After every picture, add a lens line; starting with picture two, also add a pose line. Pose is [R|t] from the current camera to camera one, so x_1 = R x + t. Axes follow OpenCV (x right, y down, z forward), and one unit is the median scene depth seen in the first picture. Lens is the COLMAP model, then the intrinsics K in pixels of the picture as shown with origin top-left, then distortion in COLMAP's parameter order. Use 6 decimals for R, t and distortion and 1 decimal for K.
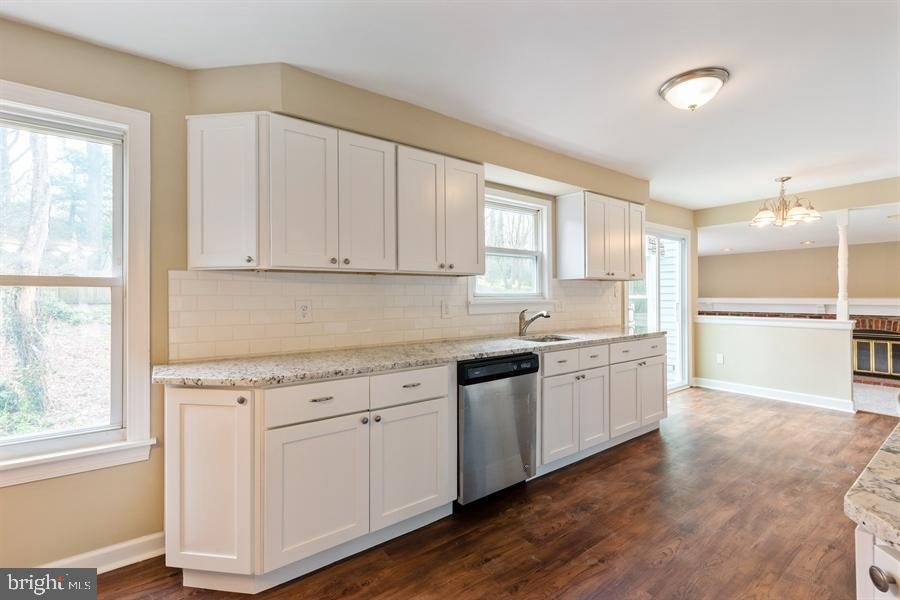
lens RADIAL K [[384.6, 0, 453.3], [0, 384.6, 294.0], [0, 0, 1]] dist [0.001200, 0.000319]
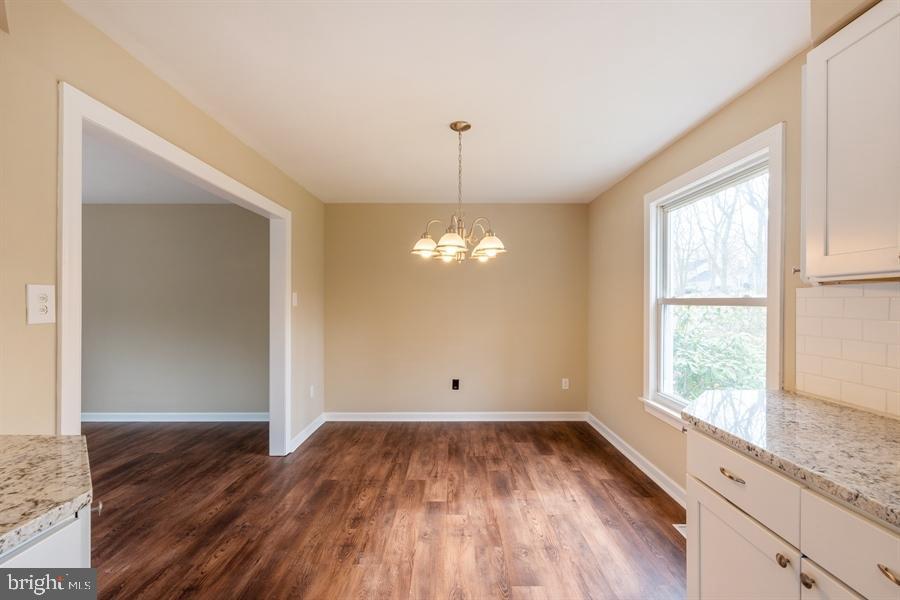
lens RADIAL K [[393.8, 0, 450.0], [0, 393.8, 300.0], [0, 0, 1]] dist [0.000790, -0.000096]
pose [[-0.585585, -0.001135, -0.810610, 0.482453], [0.007641, 0.999947, -0.006921, -0.035233], [0.810575, -0.010247, -0.585545, 0.930411]]
